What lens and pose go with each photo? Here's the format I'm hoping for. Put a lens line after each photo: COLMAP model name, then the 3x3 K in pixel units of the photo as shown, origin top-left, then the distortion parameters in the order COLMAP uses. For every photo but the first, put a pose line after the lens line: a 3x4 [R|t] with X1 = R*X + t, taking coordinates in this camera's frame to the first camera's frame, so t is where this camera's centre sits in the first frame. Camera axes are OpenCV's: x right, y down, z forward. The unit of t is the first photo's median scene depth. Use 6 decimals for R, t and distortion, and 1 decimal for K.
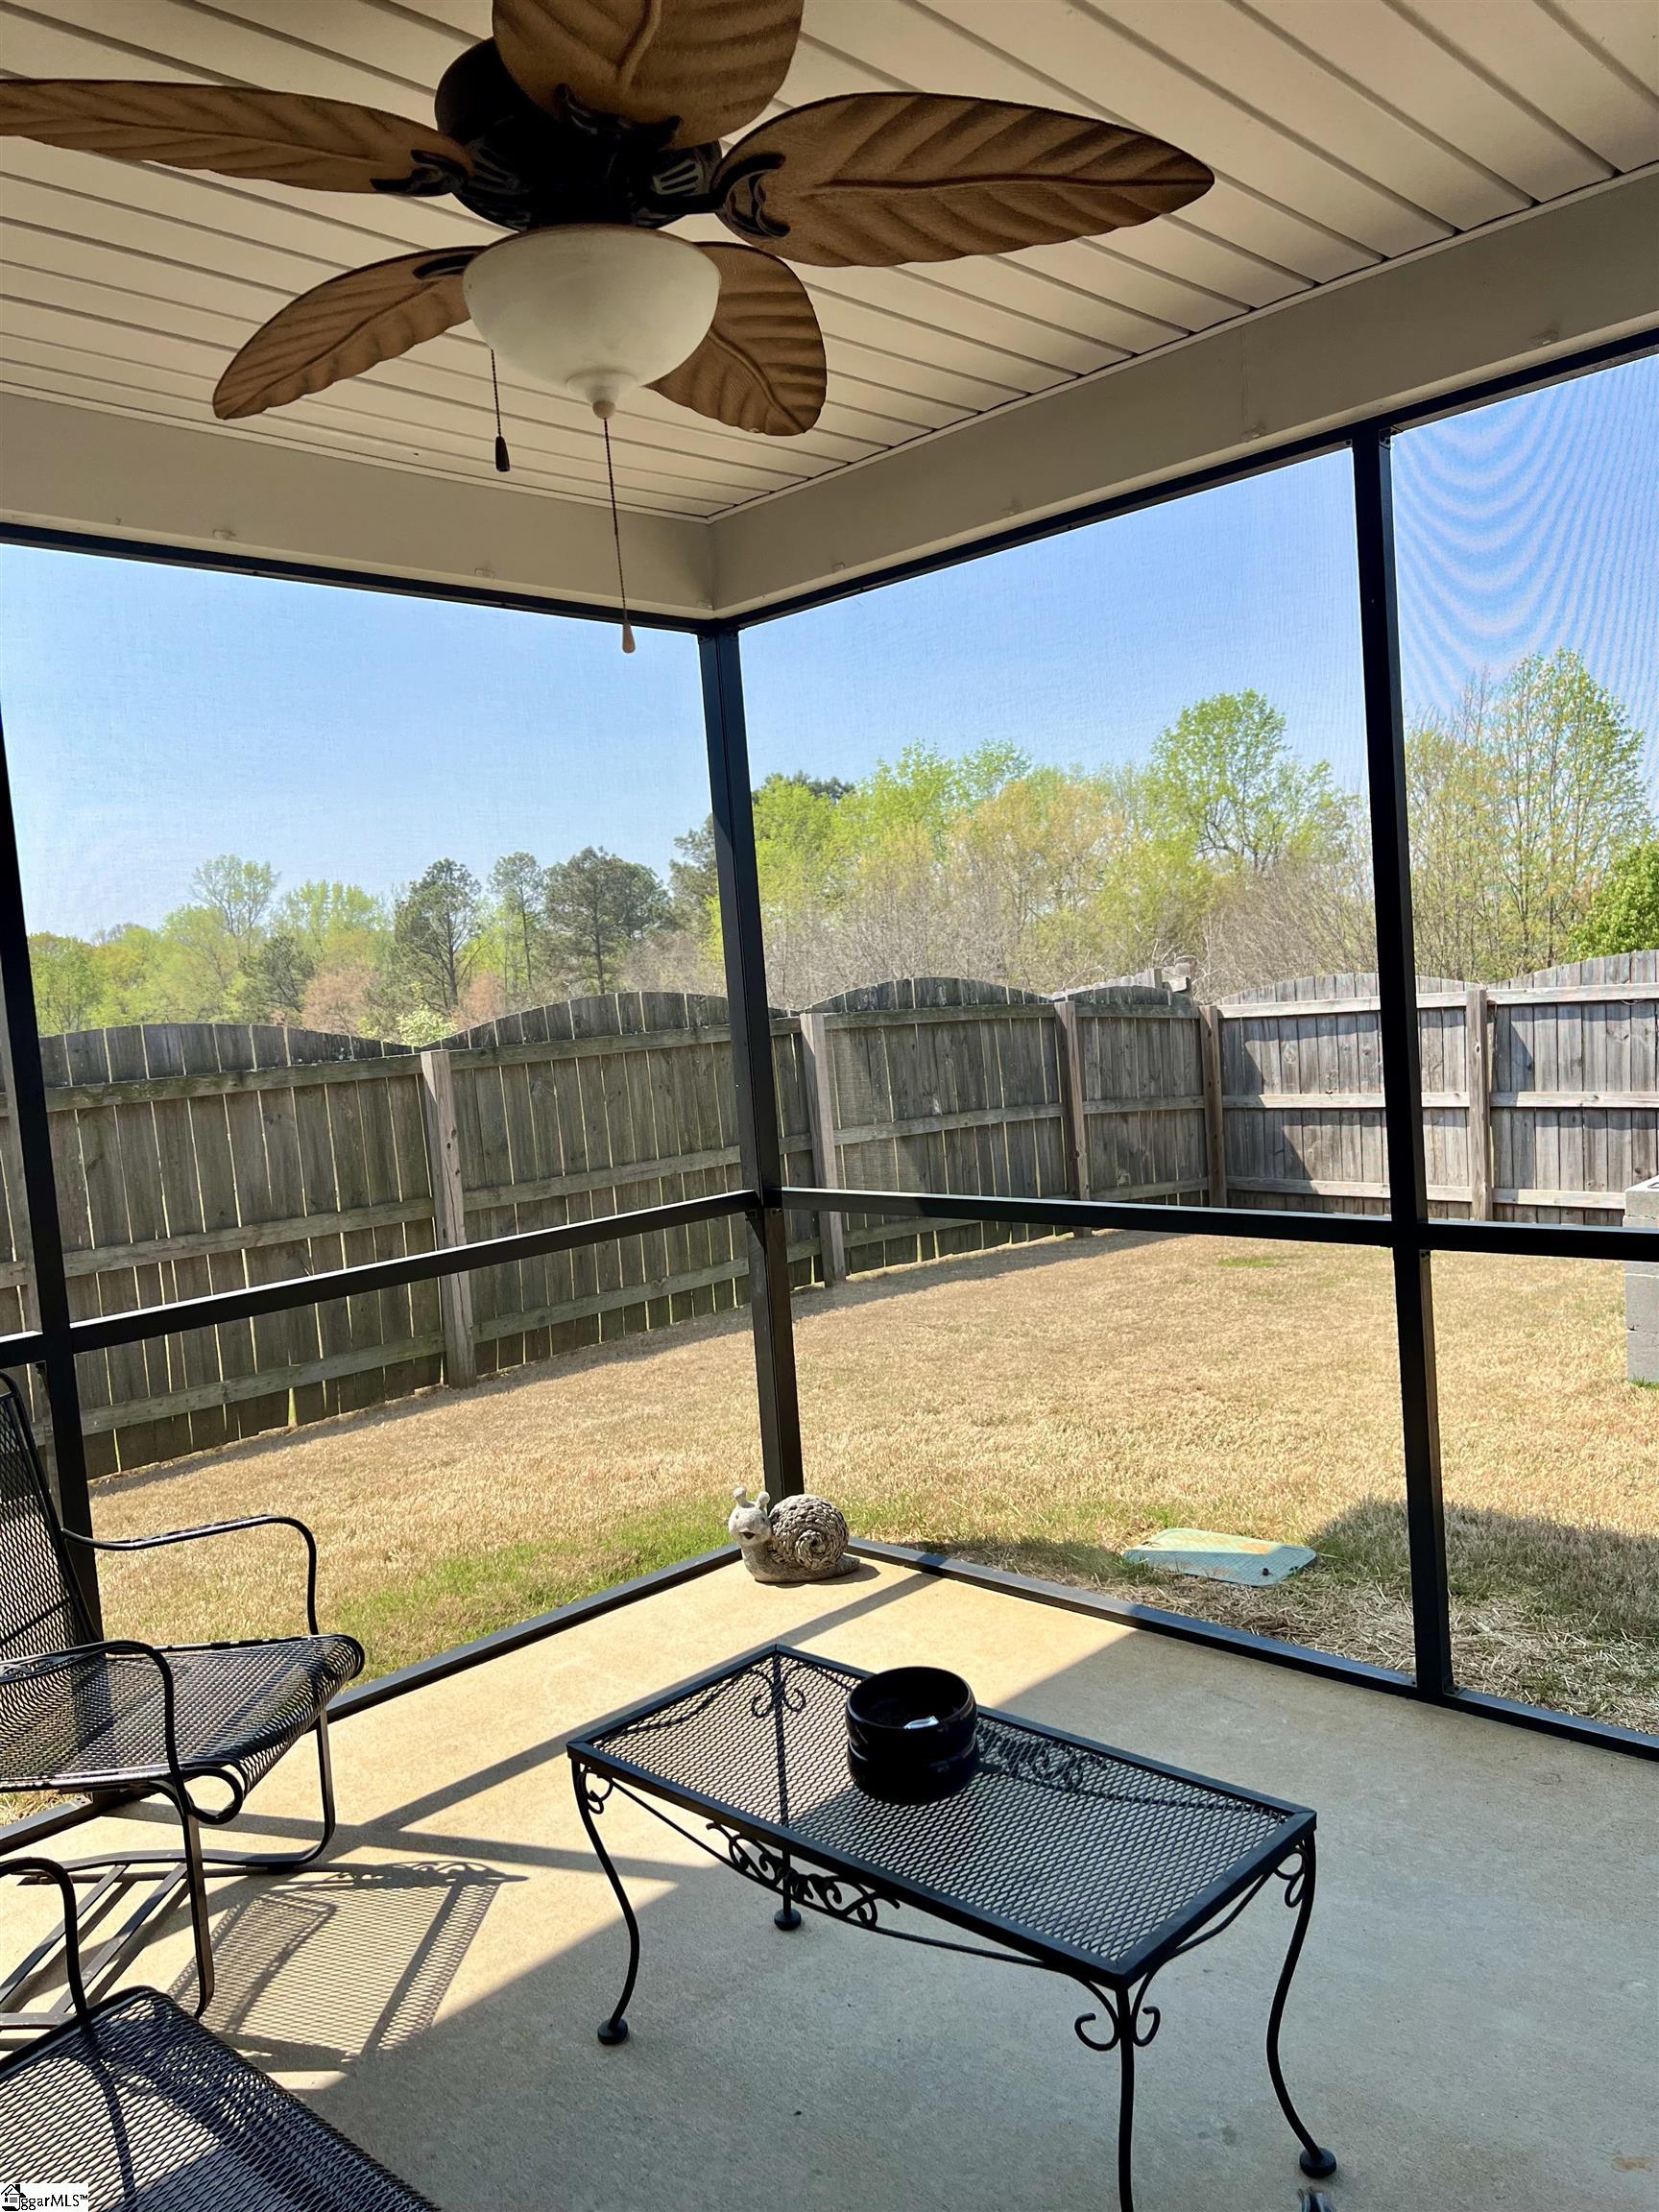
lens RADIAL K [[1656.8, 0, 840.7], [0, 1656.8, 1112.1], [0, 0, 1]] dist [0.050896, -0.056903]
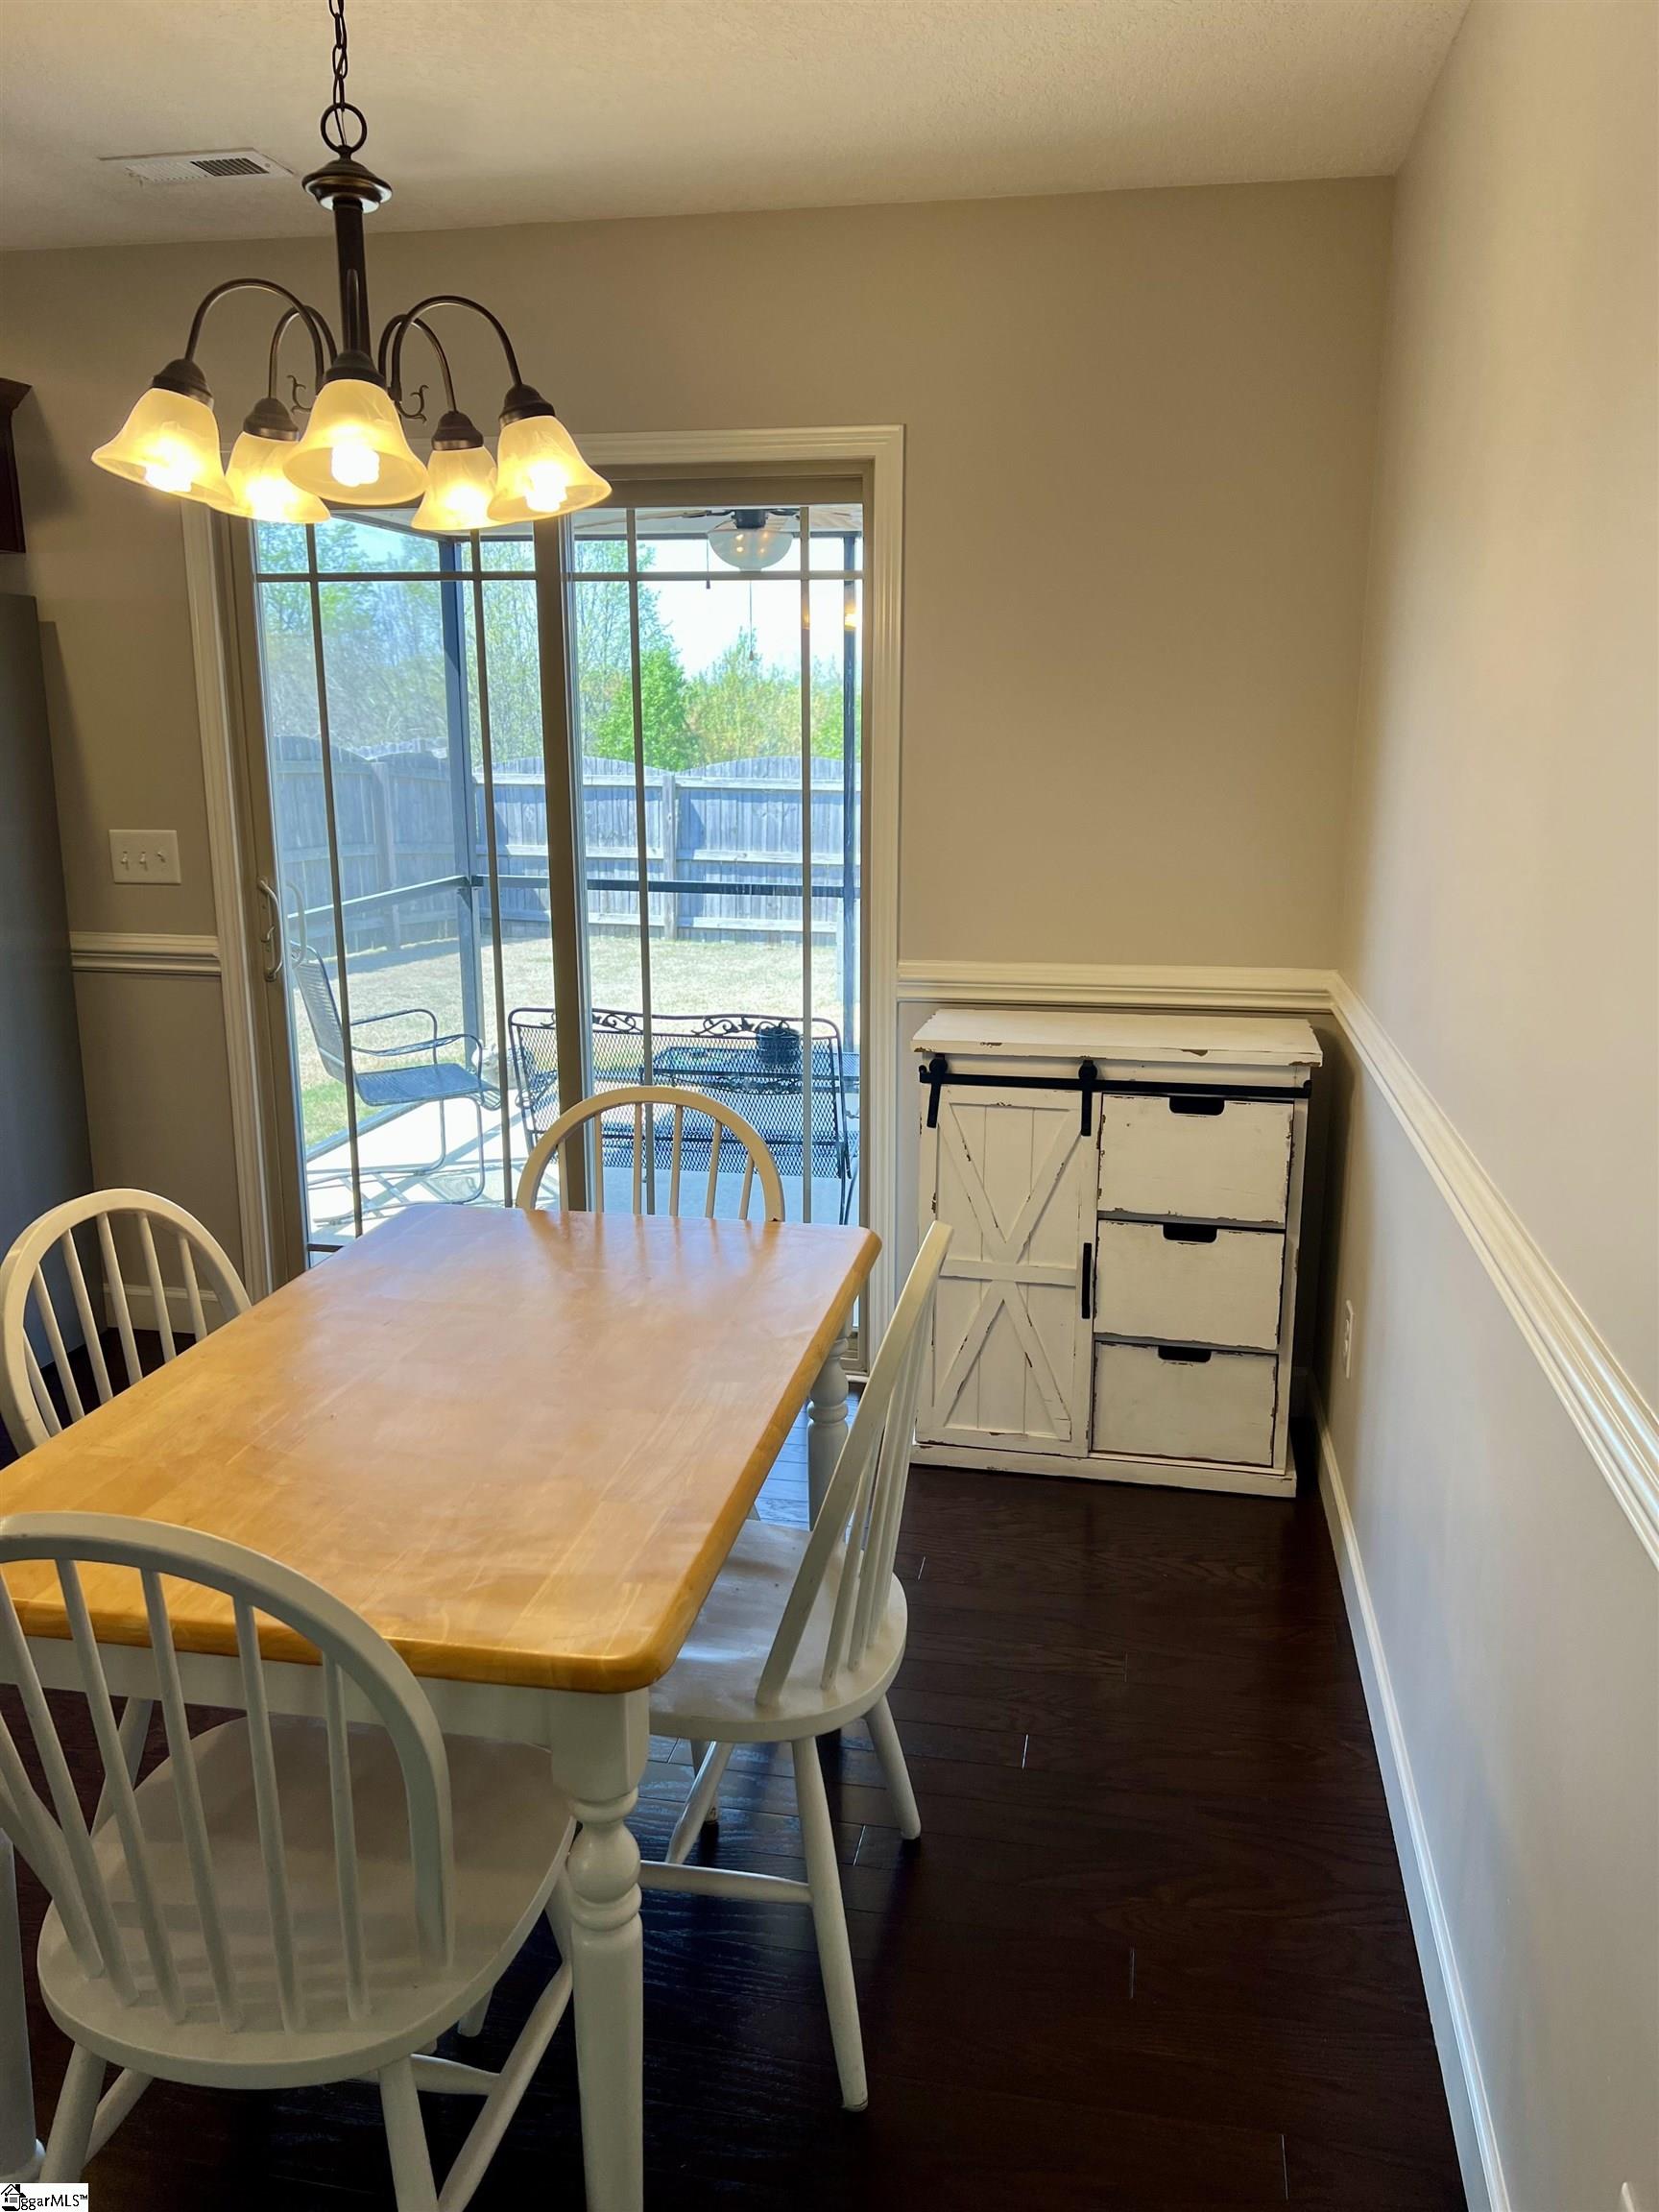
lens RADIAL K [[1754.2, 0, 829.5], [0, 1754.2, 1106.0], [0, 0, 1]] dist [0.001175, -0.002137]
pose [[0.831888, -0.038119, 0.553633, -0.338252], [-0.031114, 0.992865, 0.115112, 0.029432], [-0.554071, -0.112986, 0.824766, -0.328822]]
